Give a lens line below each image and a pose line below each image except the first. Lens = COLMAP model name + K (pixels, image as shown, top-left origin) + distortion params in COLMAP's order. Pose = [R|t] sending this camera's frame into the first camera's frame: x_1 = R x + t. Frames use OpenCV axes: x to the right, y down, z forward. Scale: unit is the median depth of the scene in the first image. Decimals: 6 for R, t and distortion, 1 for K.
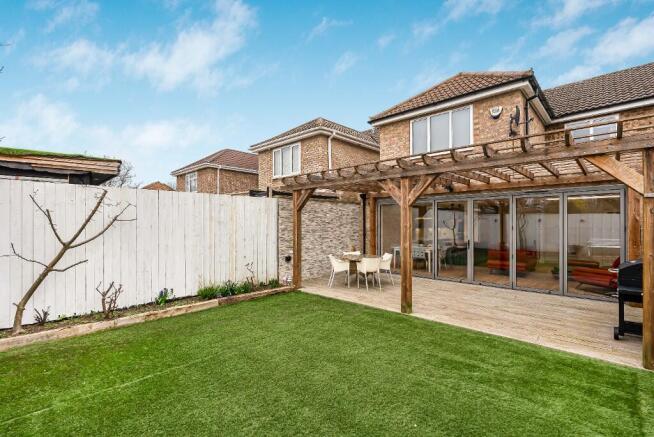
lens RADIAL K [[295.5, 0, 327.0], [0, 295.5, 218.5], [0, 0, 1]] dist [0.000436, 0.000108]
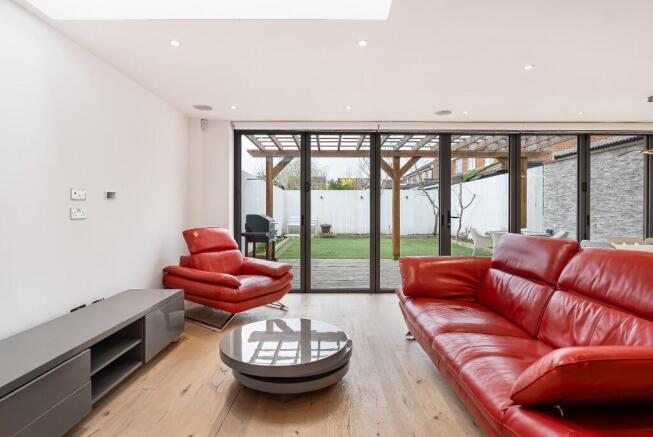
lens RADIAL K [[348.8, 0, 328.7], [0, 348.8, 212.0], [0, 0, 1]] dist [-0.005502, -0.001330]
pose [[-0.709498, -0.004980, -0.704690, 1.044669], [0.001037, 0.999967, -0.008111, 0.083924], [0.704707, -0.006485, -0.709469, 1.271812]]
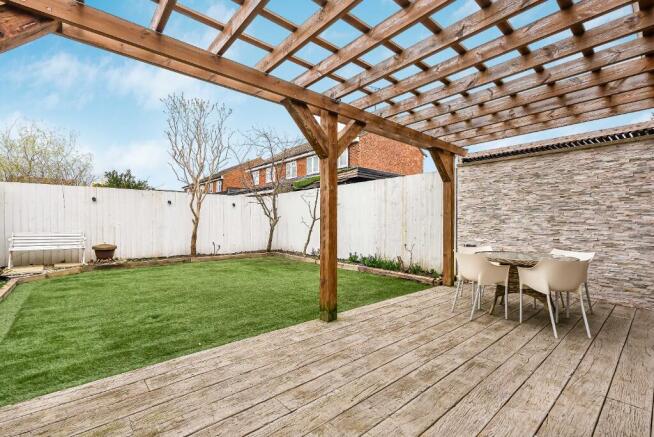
lens RADIAL K [[295.5, 0, 327.0], [0, 295.5, 218.5], [0, 0, 1]] dist [0.000436, 0.000108]
pose [[-0.080793, -0.018523, -0.996559, 0.613099], [0.008437, 0.999779, -0.019267, 0.074736], [0.996695, -0.009965, -0.080619, 0.711511]]
